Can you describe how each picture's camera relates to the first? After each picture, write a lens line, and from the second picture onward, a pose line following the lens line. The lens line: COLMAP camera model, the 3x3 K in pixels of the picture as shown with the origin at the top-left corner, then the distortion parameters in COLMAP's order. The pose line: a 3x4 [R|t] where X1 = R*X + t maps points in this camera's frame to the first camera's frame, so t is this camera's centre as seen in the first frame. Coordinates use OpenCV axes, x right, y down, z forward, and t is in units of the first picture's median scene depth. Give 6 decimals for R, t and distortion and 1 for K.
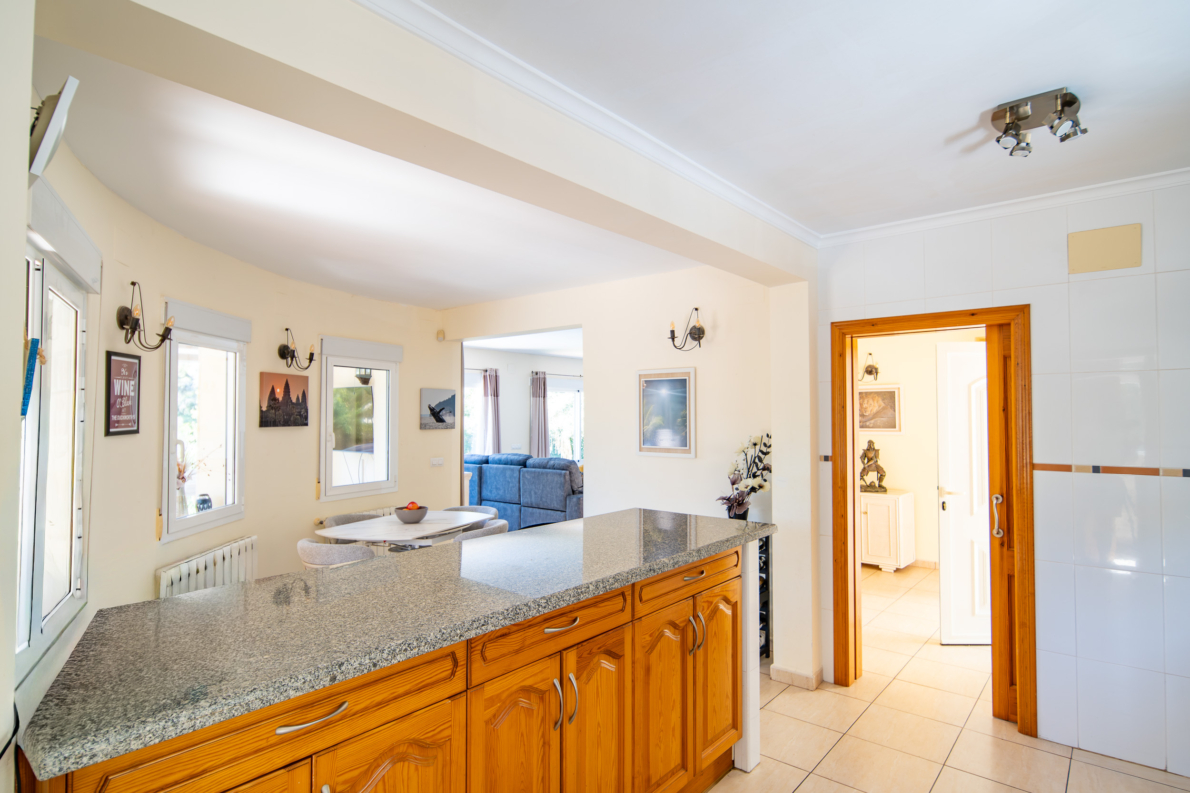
lens RADIAL K [[648.6, 0, 594.8], [0, 648.6, 395.8], [0, 0, 1]] dist [-0.004535, 0.000369]
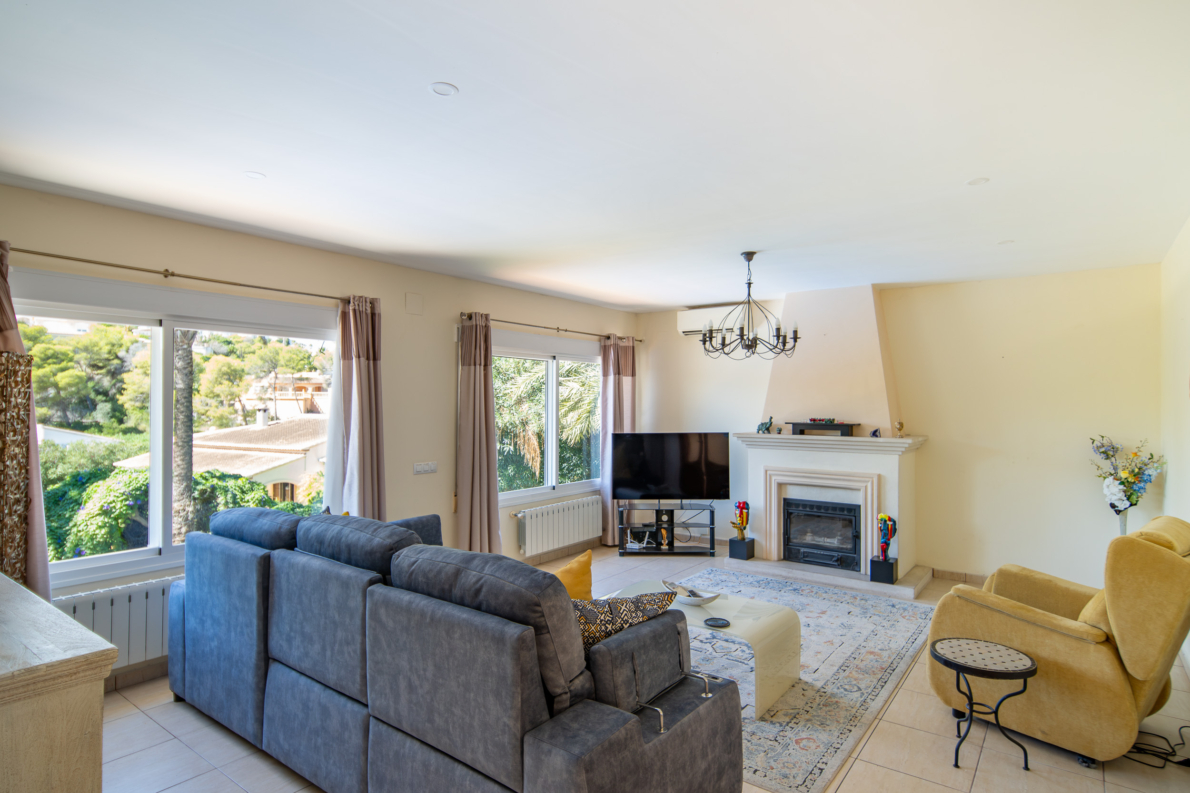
lens RADIAL K [[648.6, 0, 593.7], [0, 648.6, 395.3], [0, 0, 1]] dist [-0.004535, 0.000369]
pose [[0.998845, 0.005097, 0.047773, -0.021416], [-0.005991, 0.999809, 0.018577, 0.016139], [-0.047669, -0.018842, 0.998685, 0.548940]]
